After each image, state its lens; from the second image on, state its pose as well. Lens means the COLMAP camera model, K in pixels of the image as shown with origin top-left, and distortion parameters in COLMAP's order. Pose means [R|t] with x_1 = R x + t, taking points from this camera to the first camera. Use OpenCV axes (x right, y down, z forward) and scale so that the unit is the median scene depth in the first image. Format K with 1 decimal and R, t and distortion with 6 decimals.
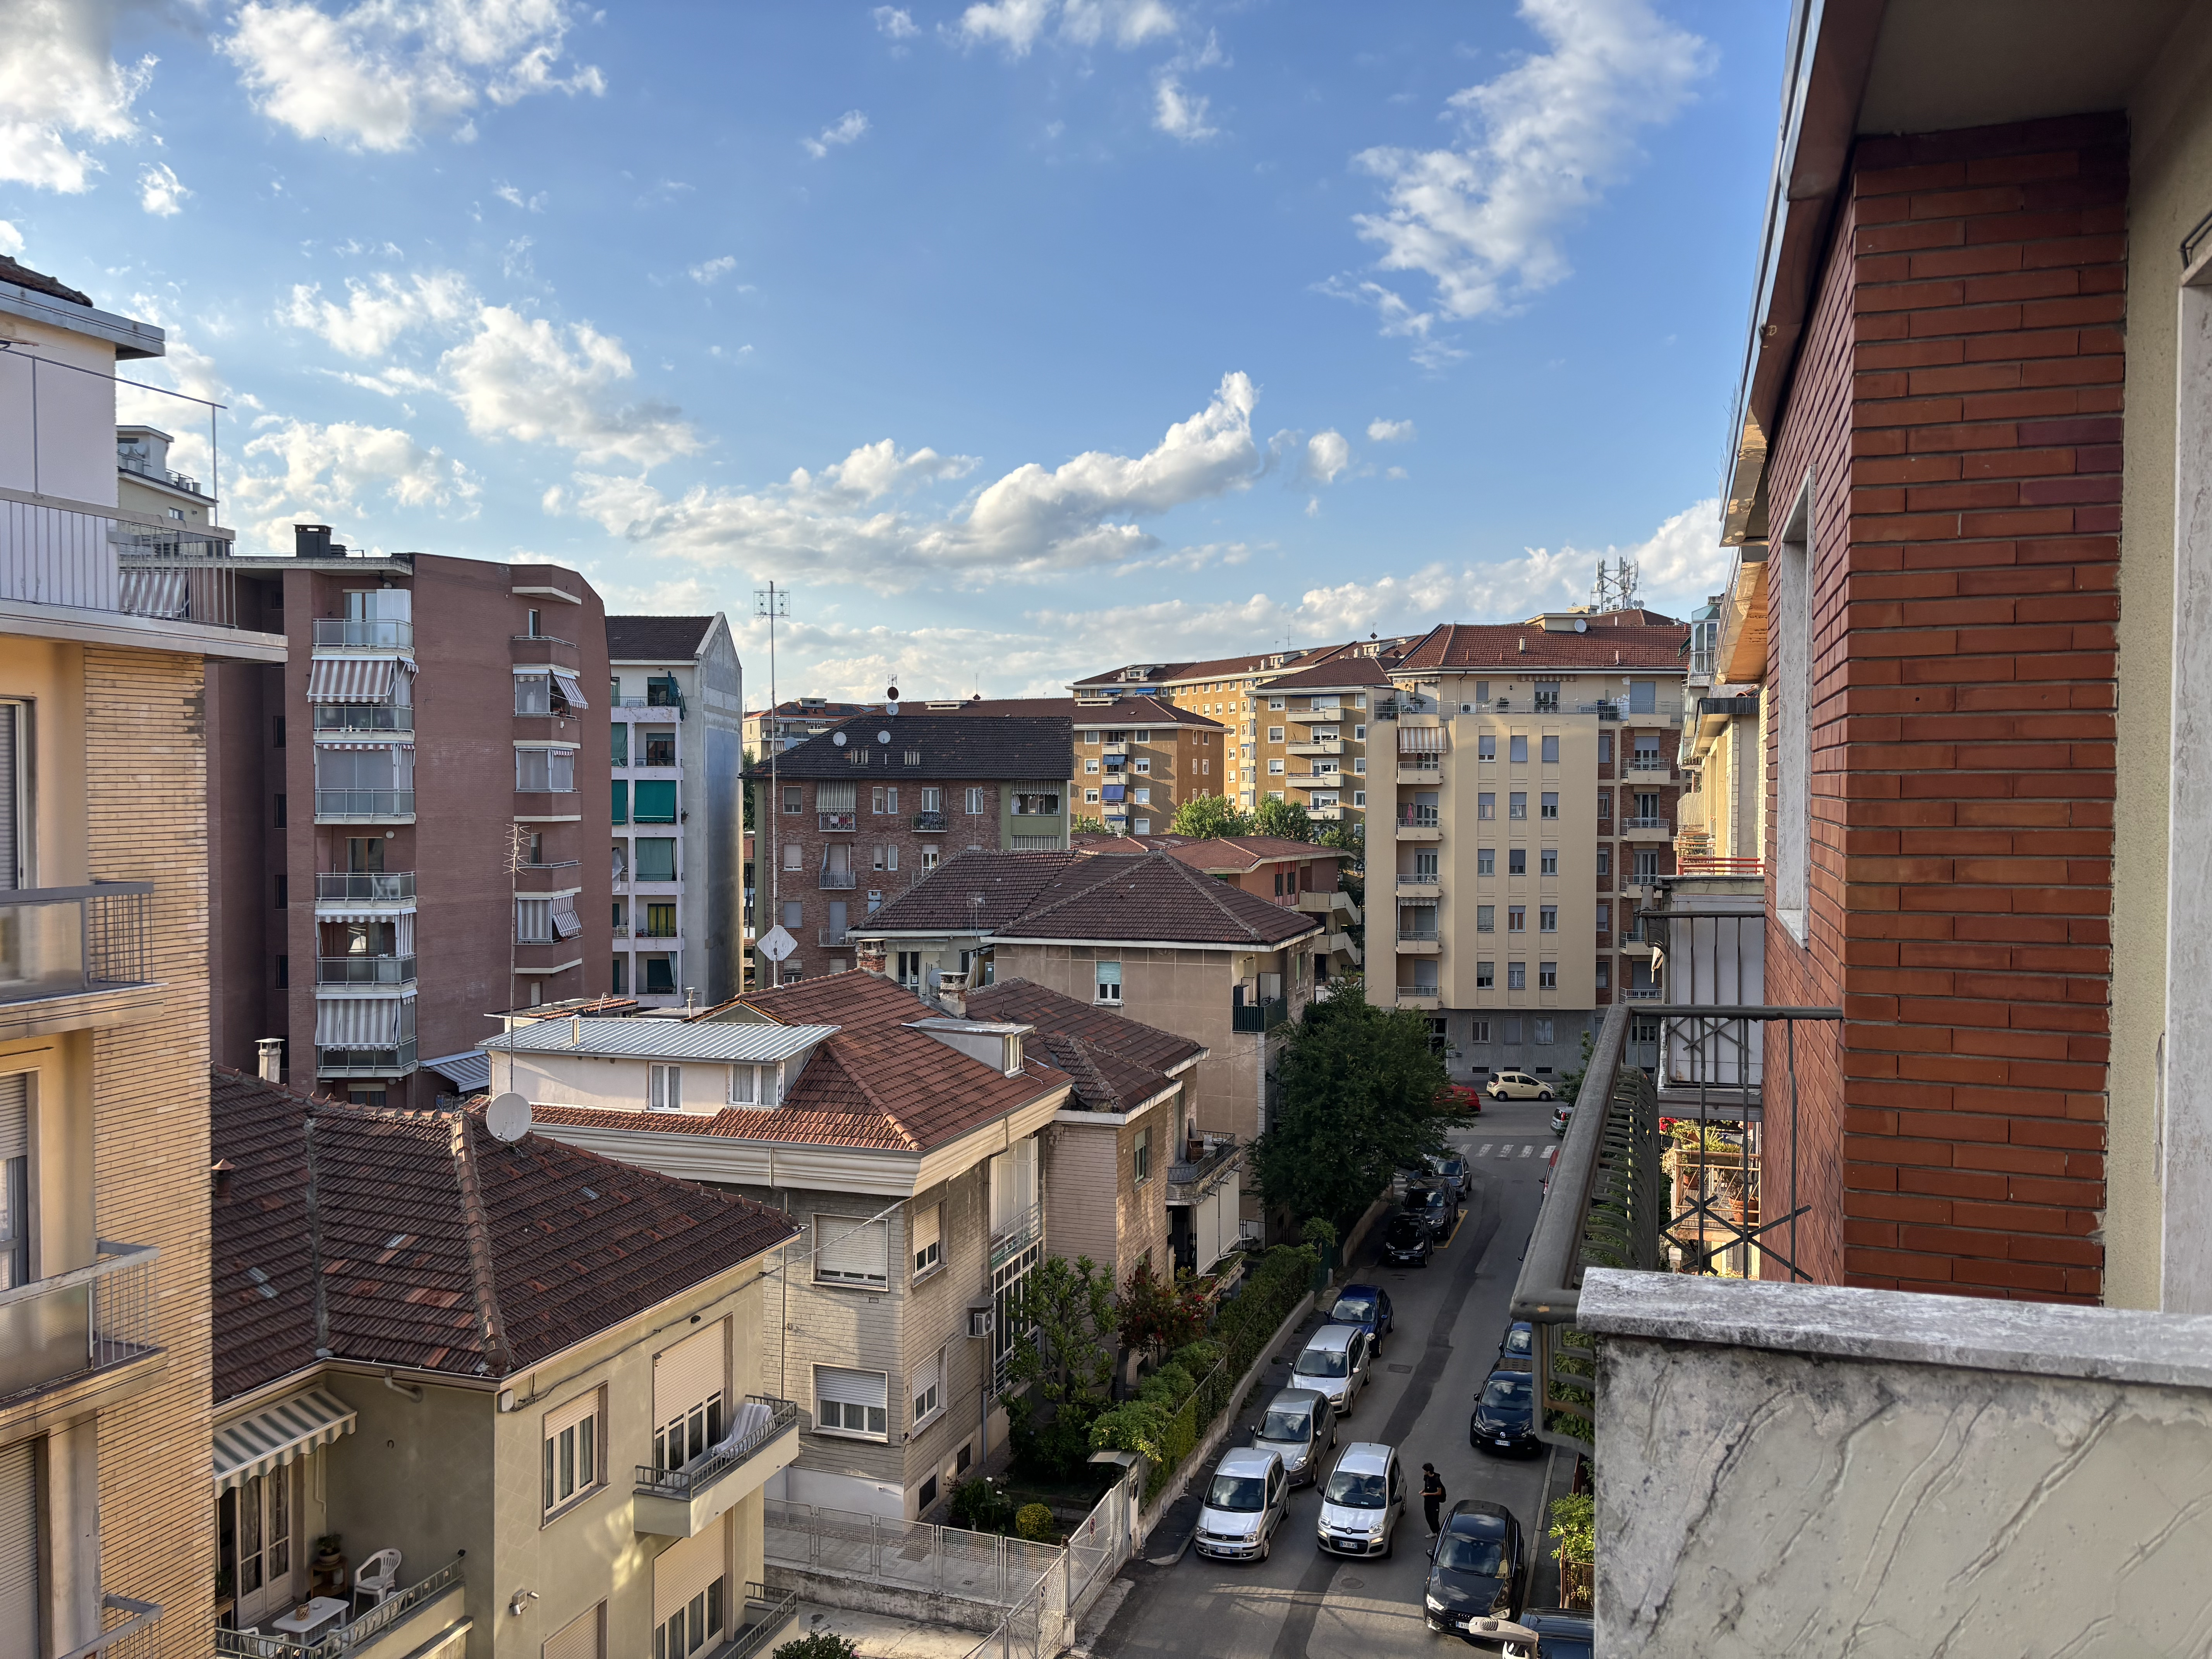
lens RADIAL K [[1671.6, 0, 1099.8], [0, 1671.6, 826.7], [0, 0, 1]] dist [0.047549, -0.053643]
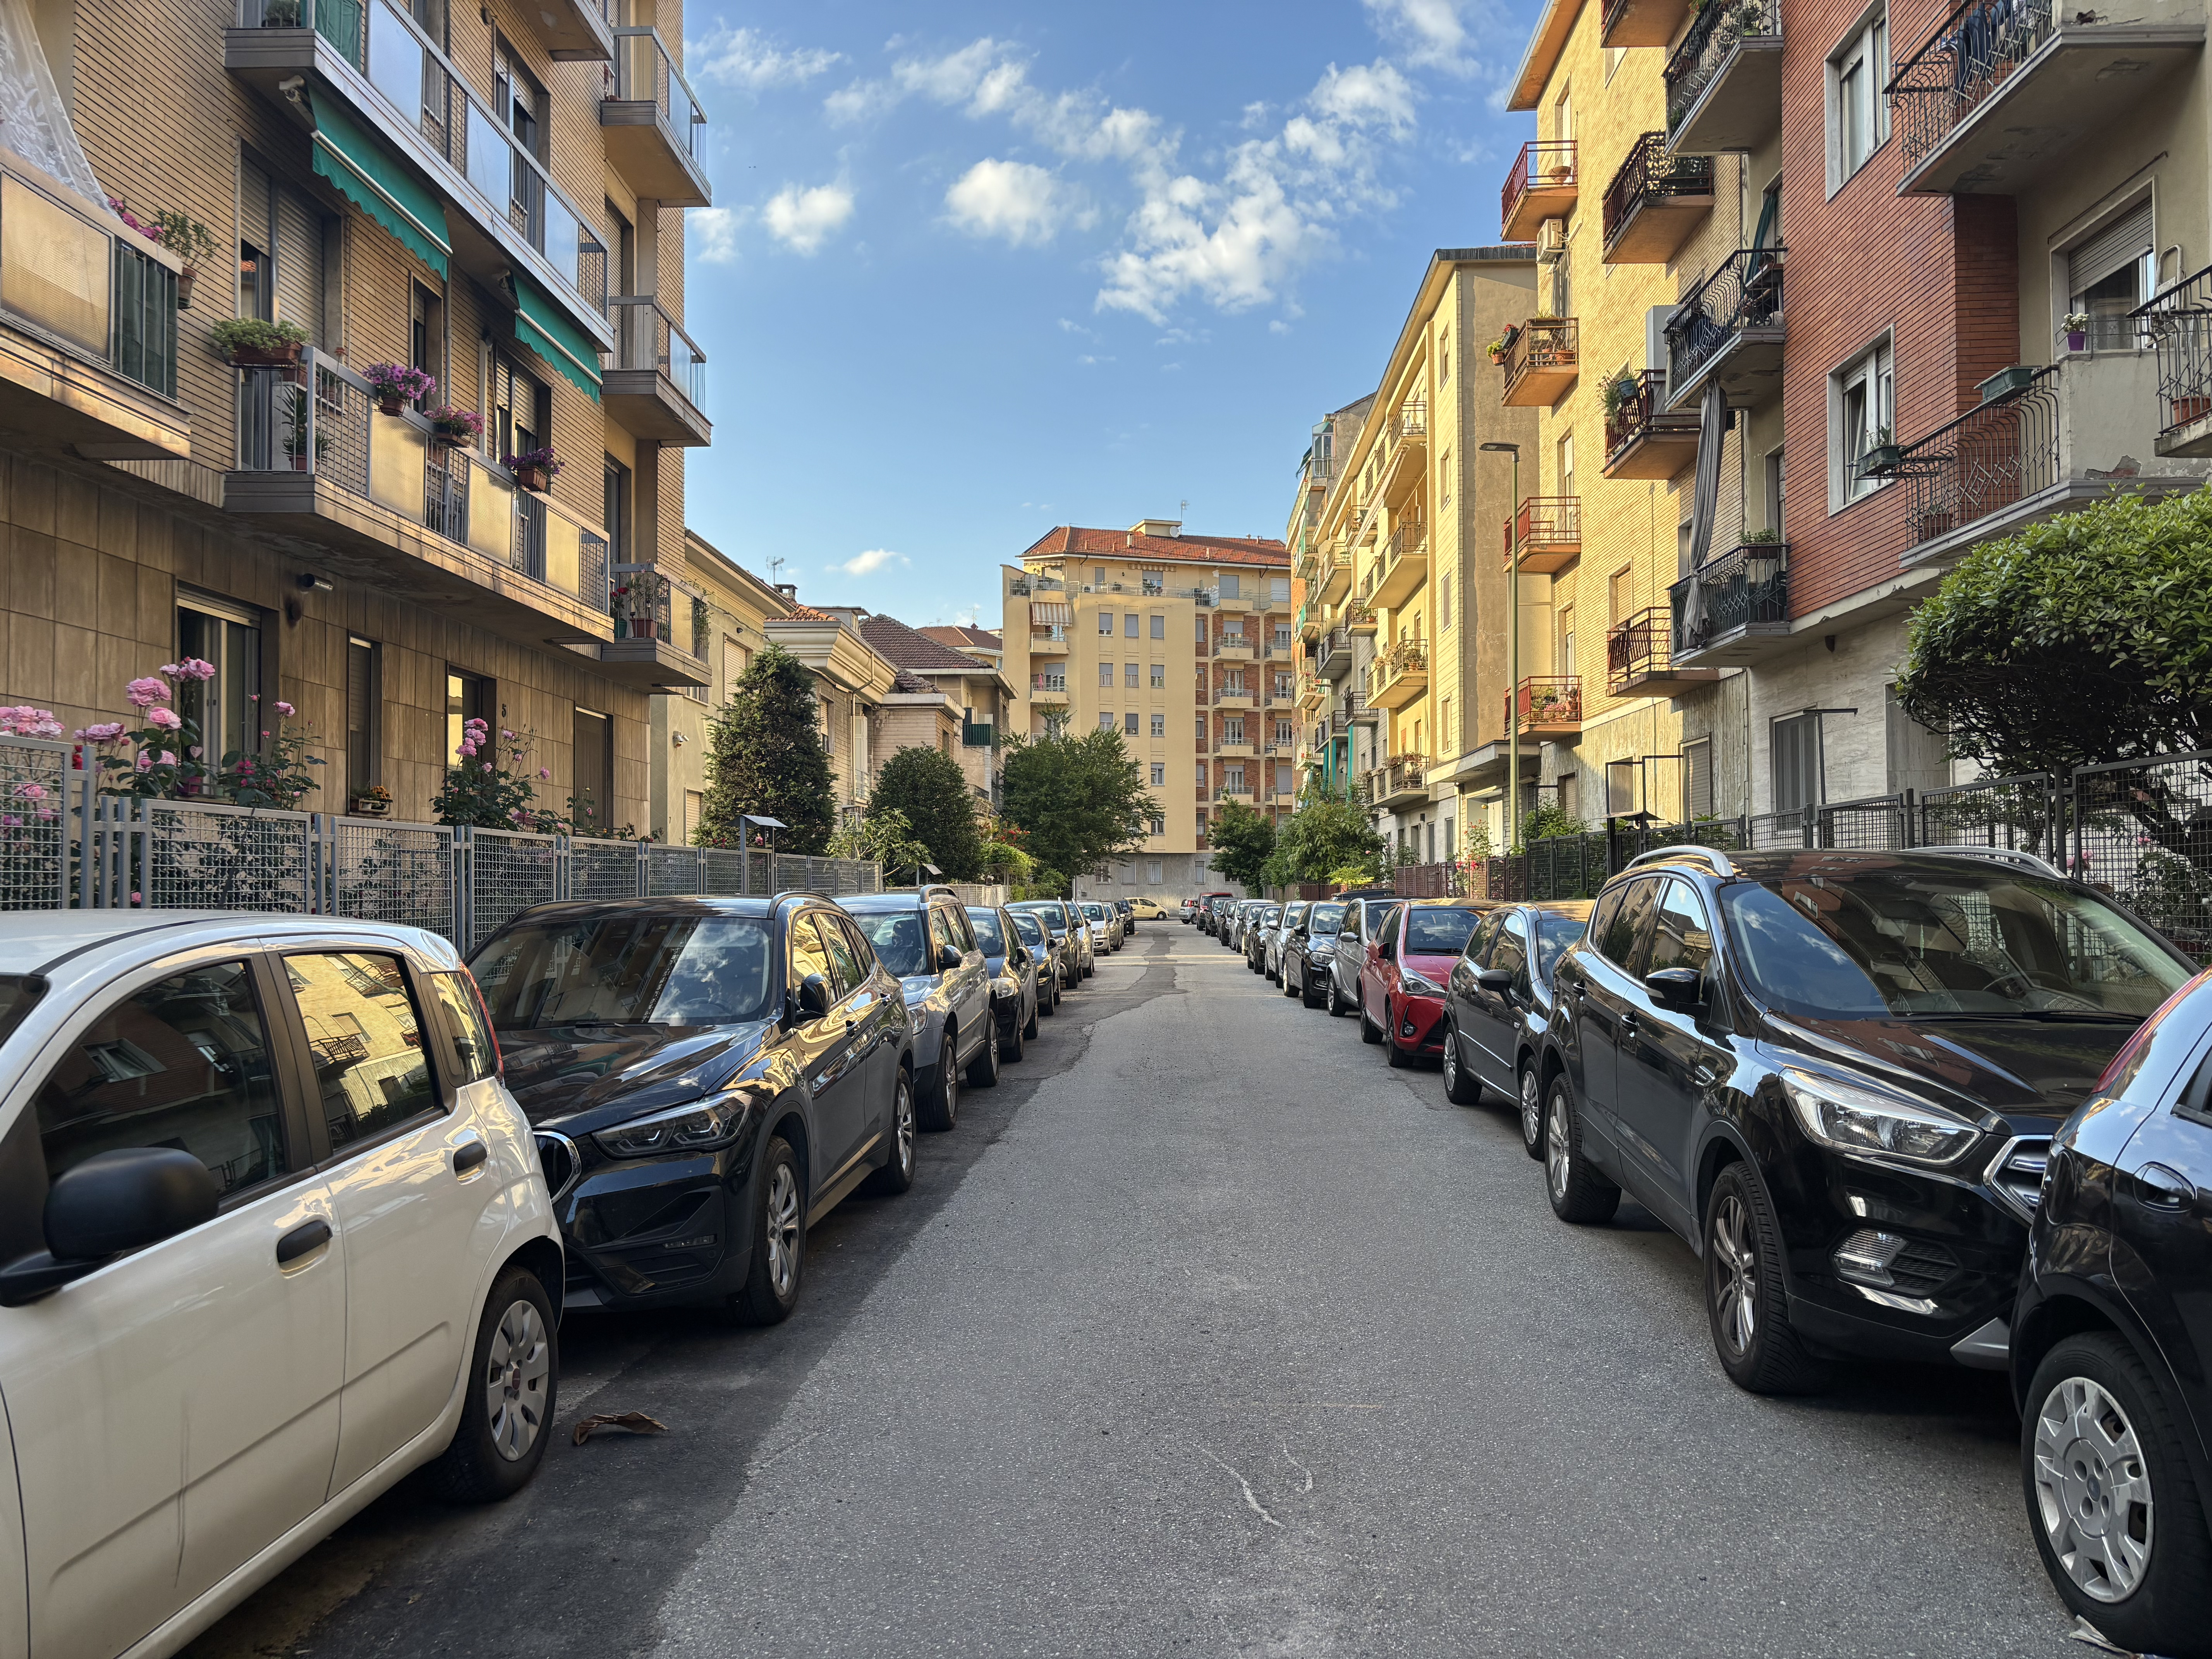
lens RADIAL K [[1671.6, 0, 1093.4], [0, 1671.6, 846.9], [0, 0, 1]] dist [0.047549, -0.053643]
pose [[0.957301, -0.001317, 0.289091, -0.106897], [0.014430, 0.998961, -0.043233, 0.153975], [-0.288733, 0.045559, 0.956325, -0.084462]]
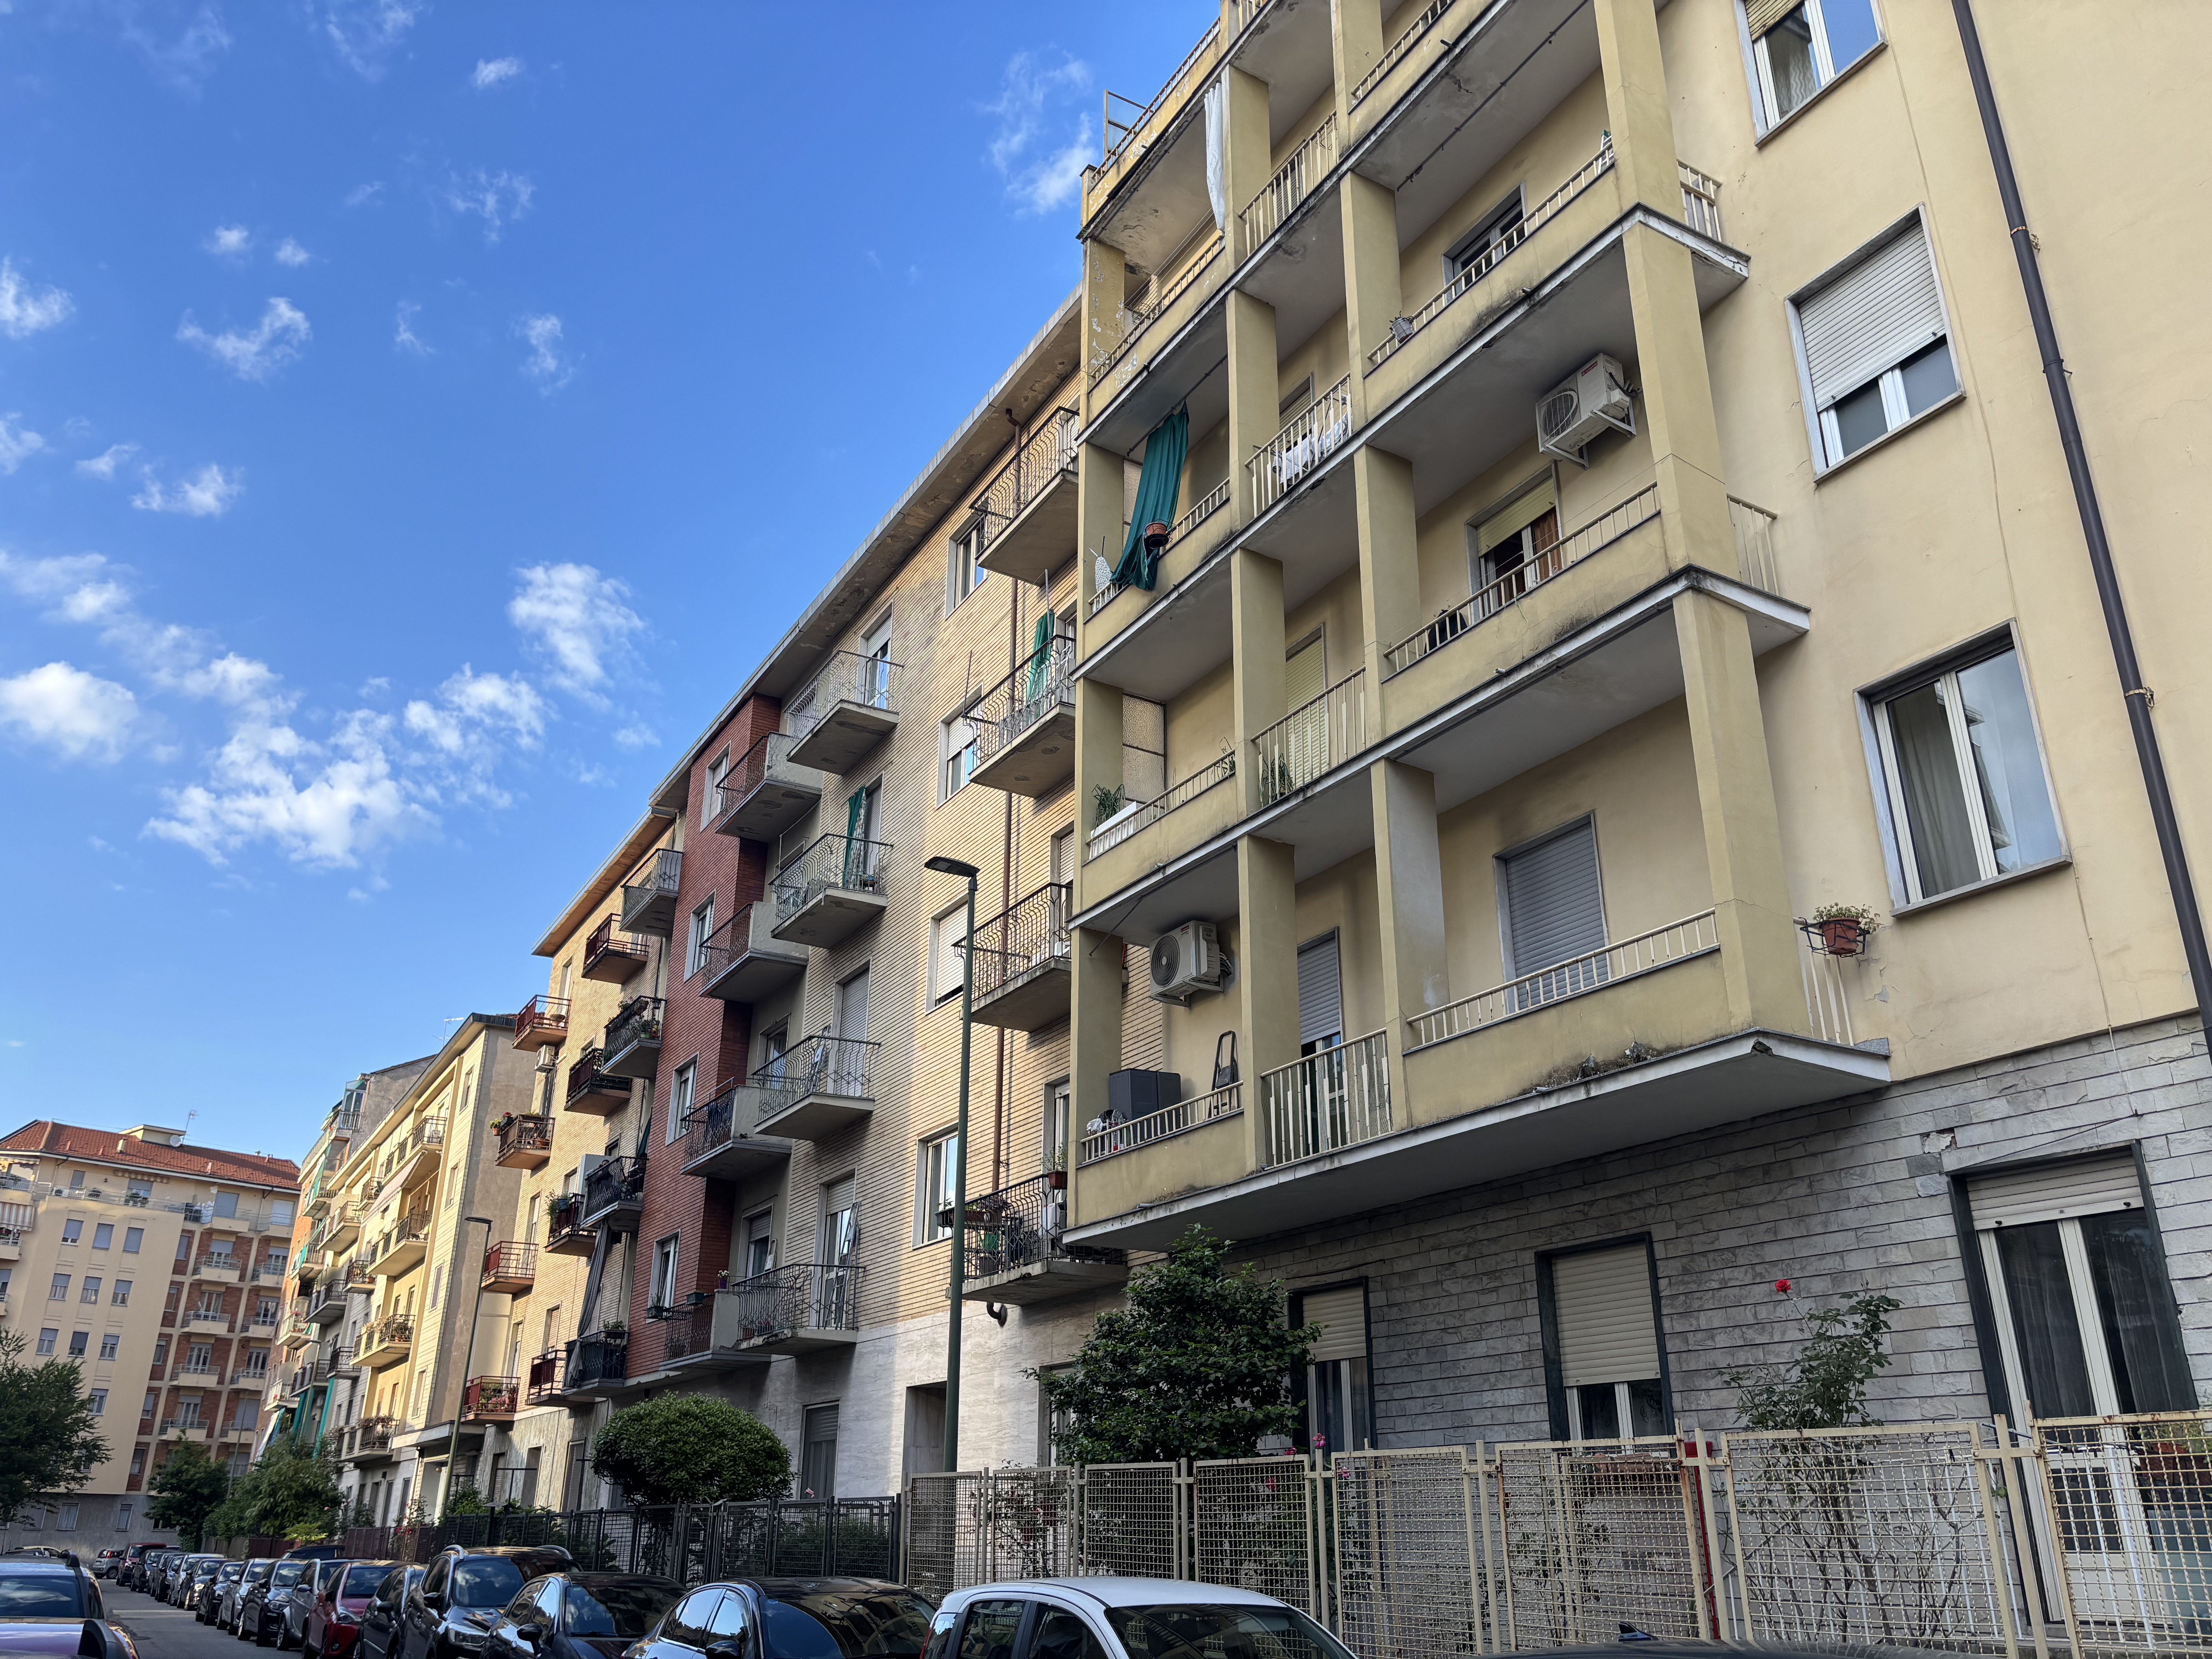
lens RADIAL K [[1671.6, 0, 1107.1], [0, 1671.6, 841.0], [0, 0, 1]] dist [0.047549, -0.053643]
pose [[0.648903, 0.288150, 0.704198, -0.173353], [0.013874, 0.920880, -0.389599, 0.153253], [-0.760745, 0.262582, 0.593564, -0.215986]]
